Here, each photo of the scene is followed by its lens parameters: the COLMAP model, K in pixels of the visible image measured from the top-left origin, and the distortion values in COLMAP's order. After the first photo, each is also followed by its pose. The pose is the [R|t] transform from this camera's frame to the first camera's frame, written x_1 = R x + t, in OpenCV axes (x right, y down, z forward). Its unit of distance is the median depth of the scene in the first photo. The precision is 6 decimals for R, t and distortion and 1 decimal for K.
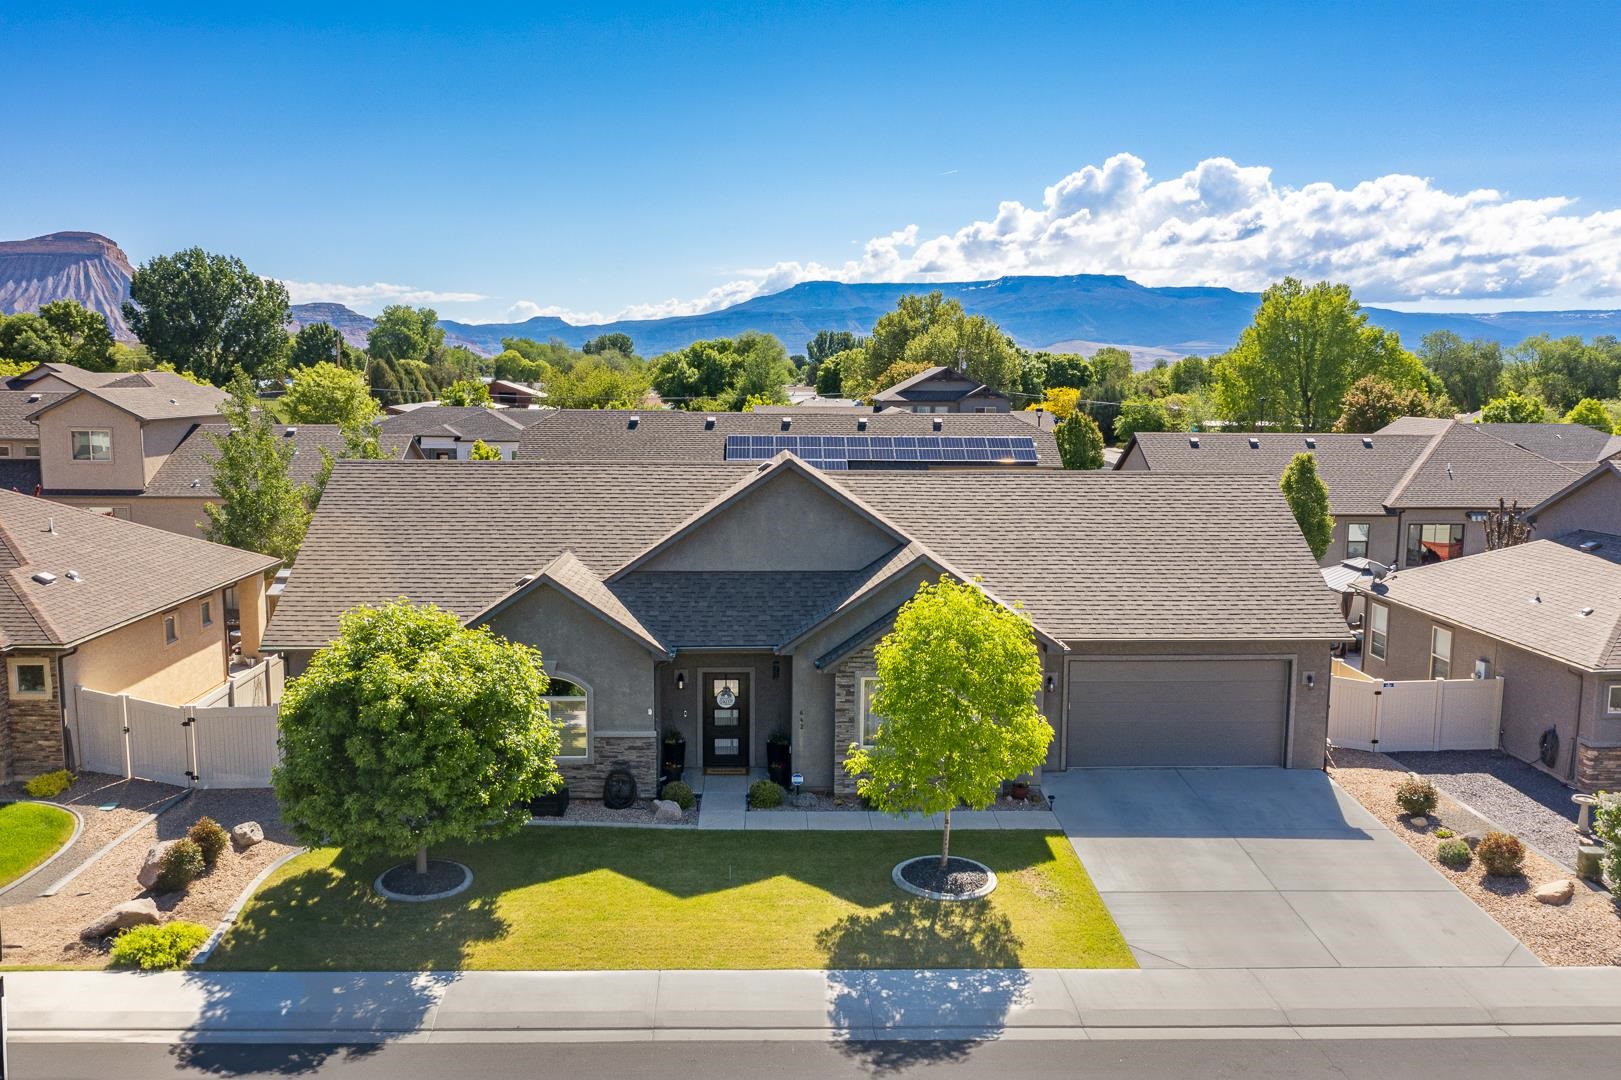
lens RADIAL K [[1271.7, 0, 810.5], [0, 1271.7, 540.0], [0, 0, 1]] dist [-0.008021, 0.002868]
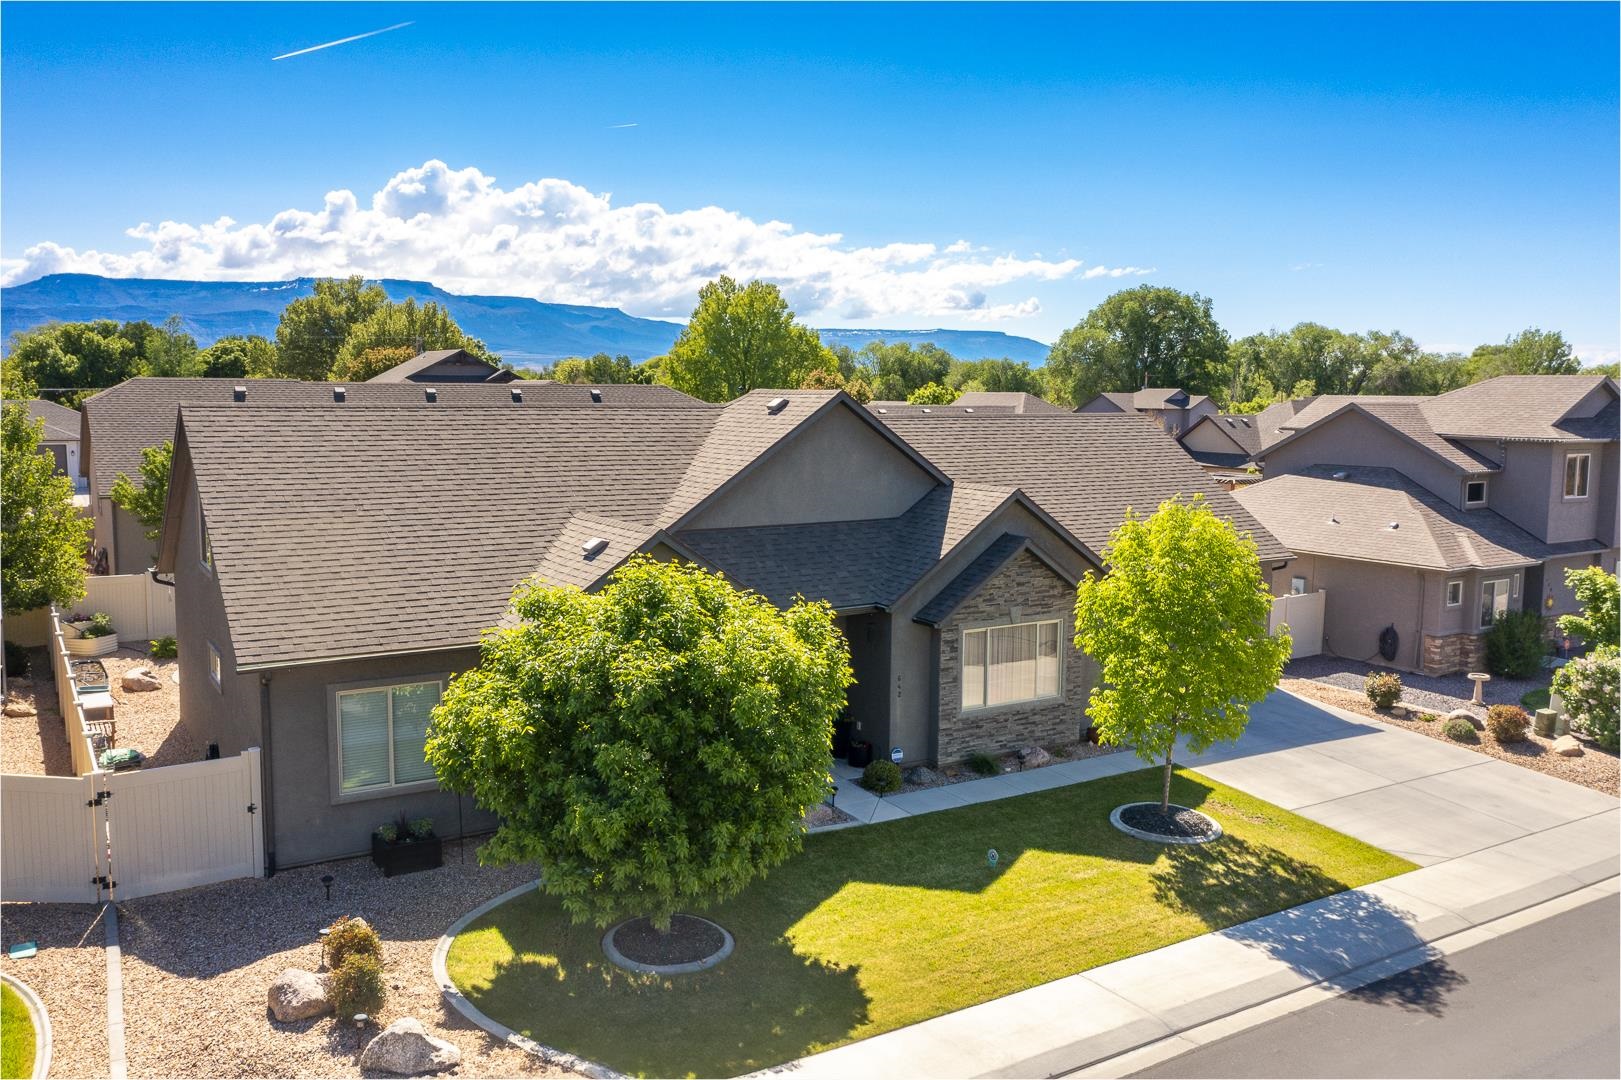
lens RADIAL K [[1284.3, 0, 810.5], [0, 1284.3, 540.0], [0, 0, 1]] dist [-0.010745, 0.002957]
pose [[0.866700, -0.056300, 0.495643, -0.514636], [0.060148, 0.998156, 0.008203, 0.031904], [-0.495191, 0.022702, 0.868488, 0.276628]]
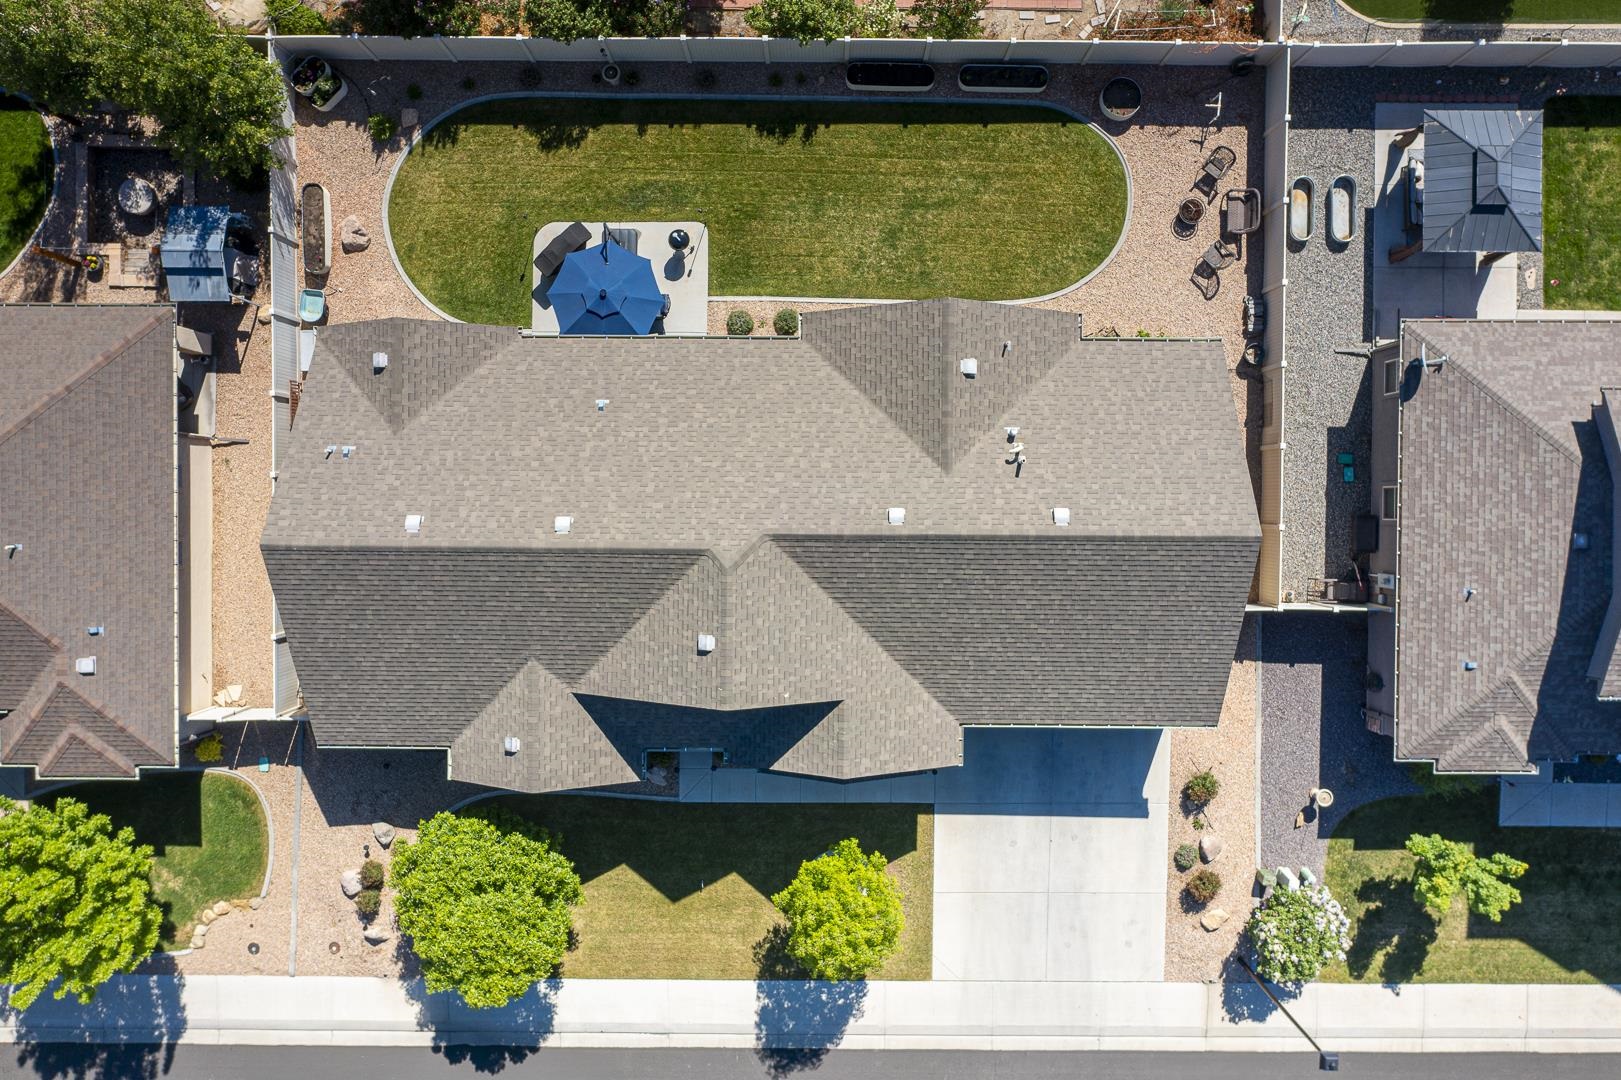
lens RADIAL K [[1322.3, 0, 810.5], [0, 1322.3, 540.0], [0, 0, 1]] dist [-0.005234, 0.001328]
pose [[0.998601, 0.050391, -0.015999, 0.068004], [0.010828, 0.101260, 0.994801, -1.267513], [0.051749, -0.993583, 0.100572, 1.123148]]
